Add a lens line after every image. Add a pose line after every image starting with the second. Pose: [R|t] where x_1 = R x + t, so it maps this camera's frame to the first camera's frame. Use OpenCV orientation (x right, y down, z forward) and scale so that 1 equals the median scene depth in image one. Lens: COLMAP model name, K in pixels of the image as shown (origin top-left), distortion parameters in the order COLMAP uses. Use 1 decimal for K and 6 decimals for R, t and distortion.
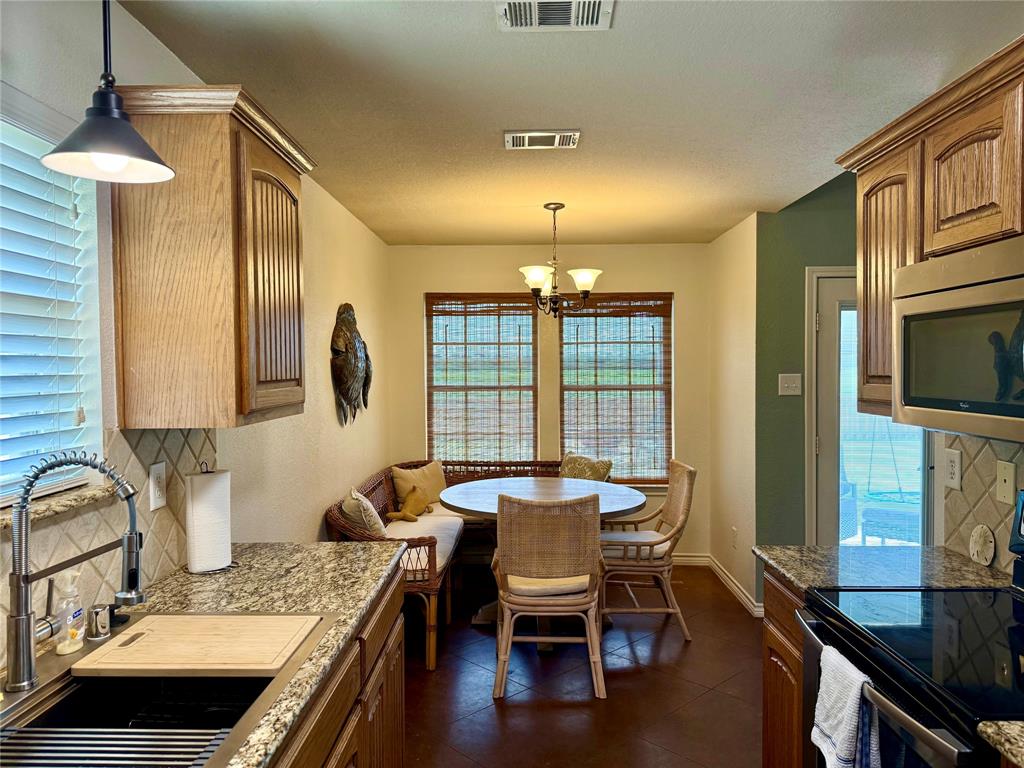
lens RADIAL K [[724.0, 0, 507.6], [0, 724.0, 382.6], [0, 0, 1]] dist [0.046835, -0.055672]
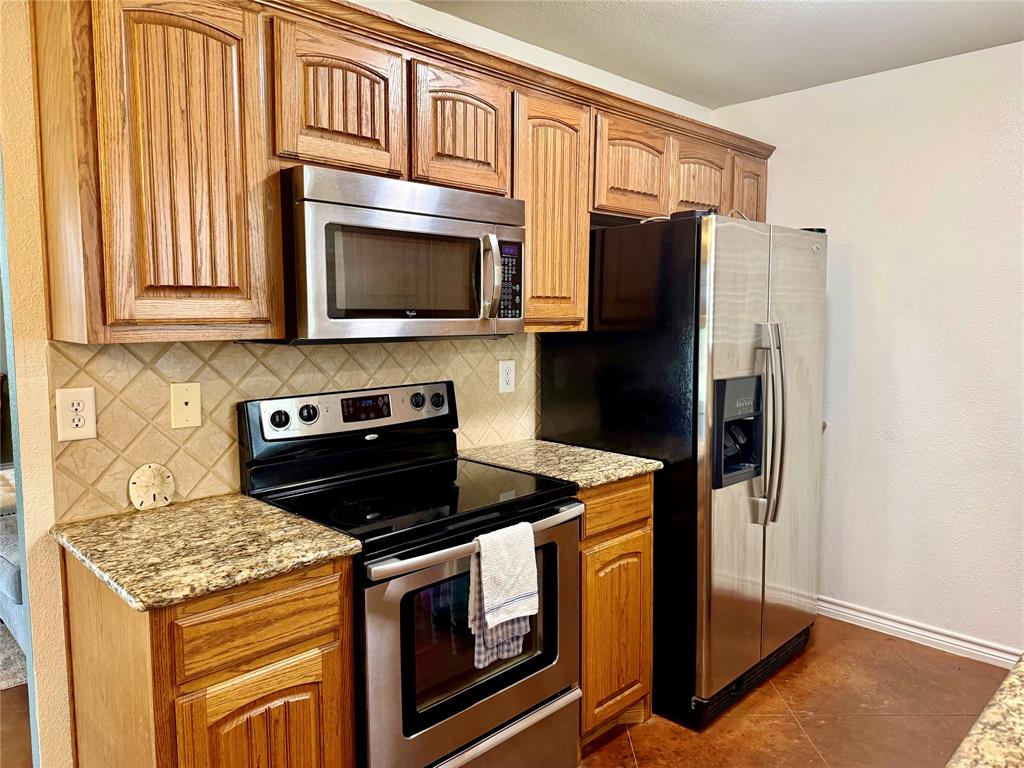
lens RADIAL K [[724.0, 0, 517.8], [0, 724.0, 377.0], [0, 0, 1]] dist [0.046835, -0.055672]
pose [[-0.712049, -0.060083, 0.699555, -0.281776], [0.015785, 0.994710, 0.101500, 0.013790], [-0.701953, 0.083316, -0.707334, 1.435558]]
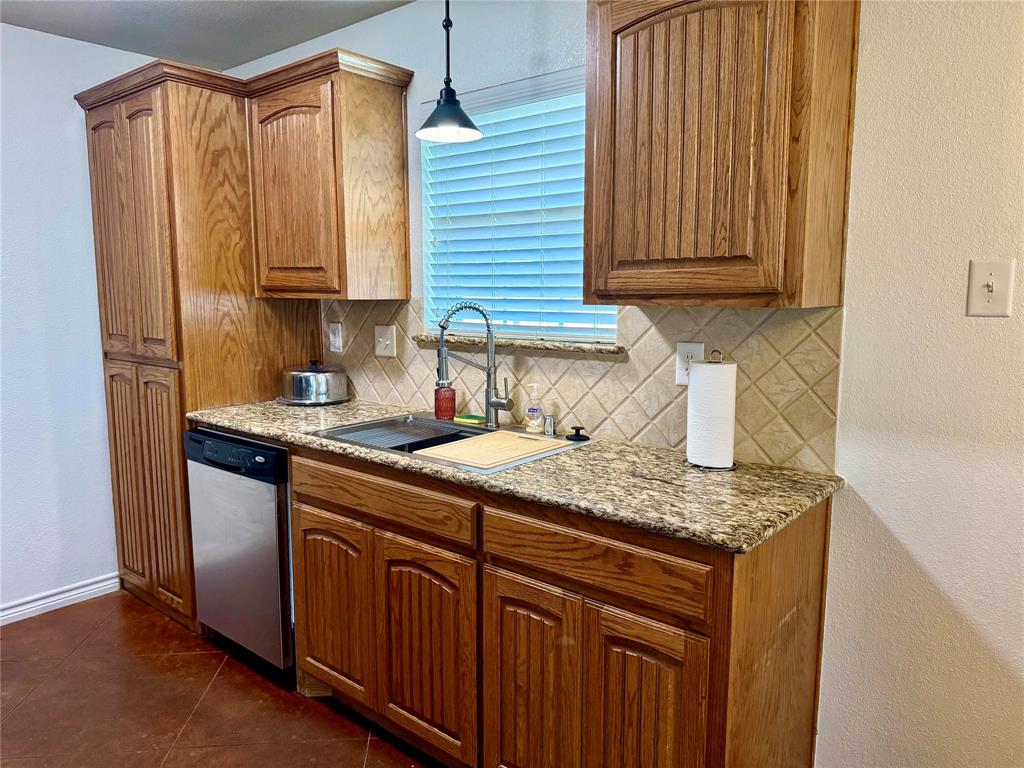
lens RADIAL K [[724.0, 0, 513.1], [0, 724.0, 386.9], [0, 0, 1]] dist [0.046835, -0.055672]
pose [[-0.627916, 0.110032, -0.770464, 0.496177], [-0.012295, 0.988430, 0.151180, 0.019990], [0.778184, 0.104401, -0.619298, 1.488499]]
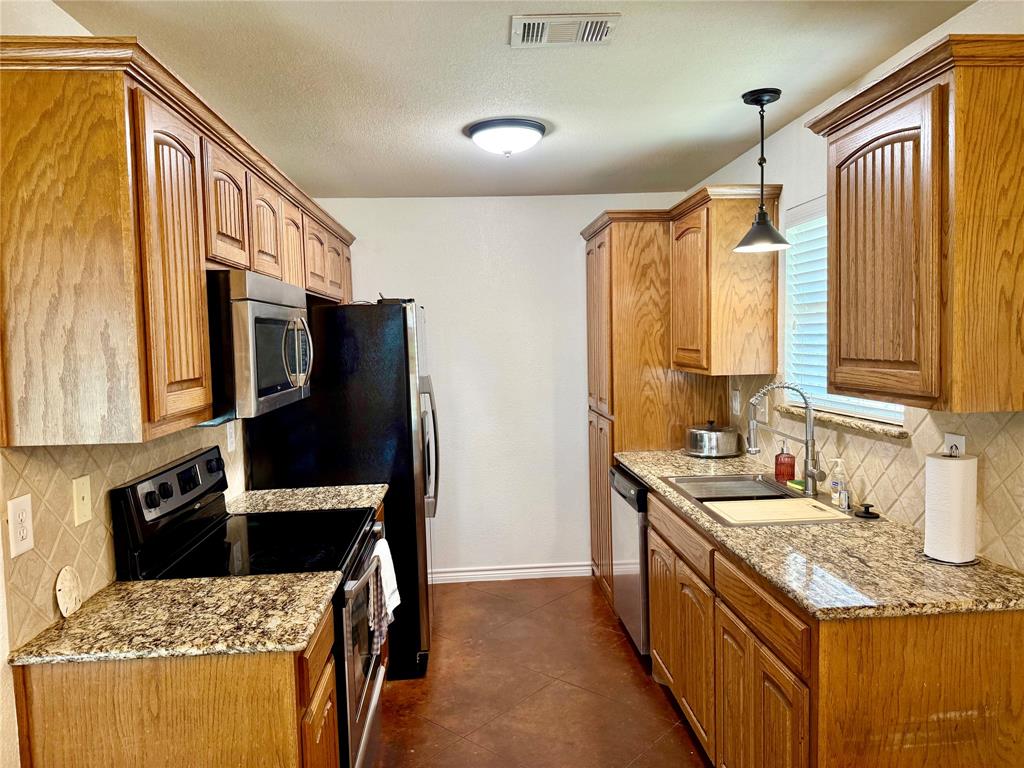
lens RADIAL K [[724.0, 0, 512.4], [0, 724.0, 381.3], [0, 0, 1]] dist [0.046835, -0.055672]
pose [[-0.996030, 0.035131, -0.081787, 0.237466], [0.028428, 0.996249, 0.081728, -0.069695], [0.084351, 0.079079, -0.993293, 2.028163]]
